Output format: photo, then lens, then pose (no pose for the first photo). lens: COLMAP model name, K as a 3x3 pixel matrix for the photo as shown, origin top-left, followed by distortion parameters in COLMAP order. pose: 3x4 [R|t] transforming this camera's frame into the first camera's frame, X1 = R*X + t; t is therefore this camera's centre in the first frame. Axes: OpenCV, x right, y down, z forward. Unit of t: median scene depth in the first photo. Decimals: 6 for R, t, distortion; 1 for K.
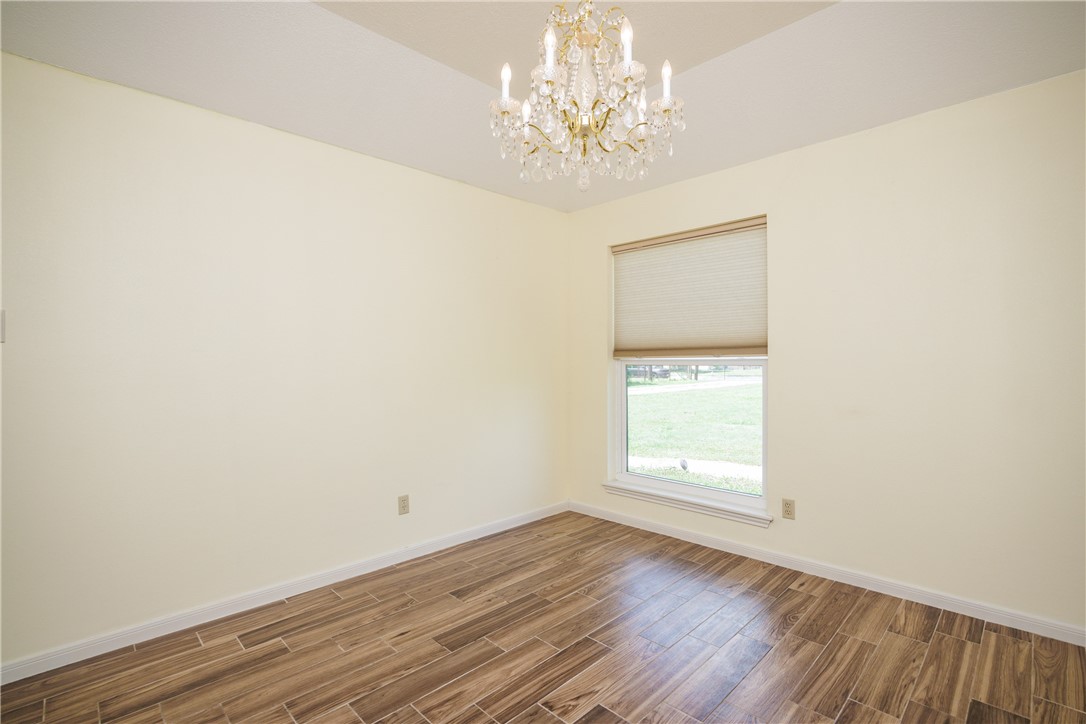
lens RADIAL K [[500.7, 0, 547.5], [0, 500.7, 361.2], [0, 0, 1]] dist [-0.023402, 0.000829]
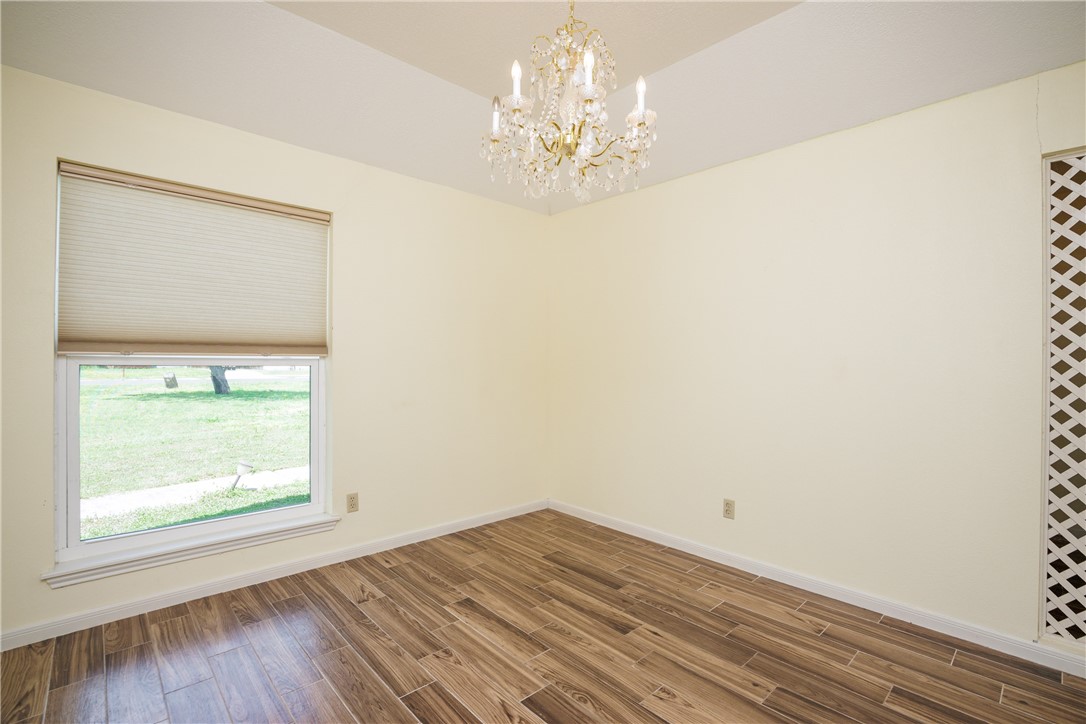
lens RADIAL K [[500.7, 0, 547.5], [0, 500.7, 361.2], [0, 0, 1]] dist [-0.023402, 0.000829]
pose [[0.036033, 0.003786, 0.999343, -0.581684], [-0.010095, 0.999943, -0.003424, -0.001441], [-0.999300, -0.009965, 0.036069, 0.584456]]
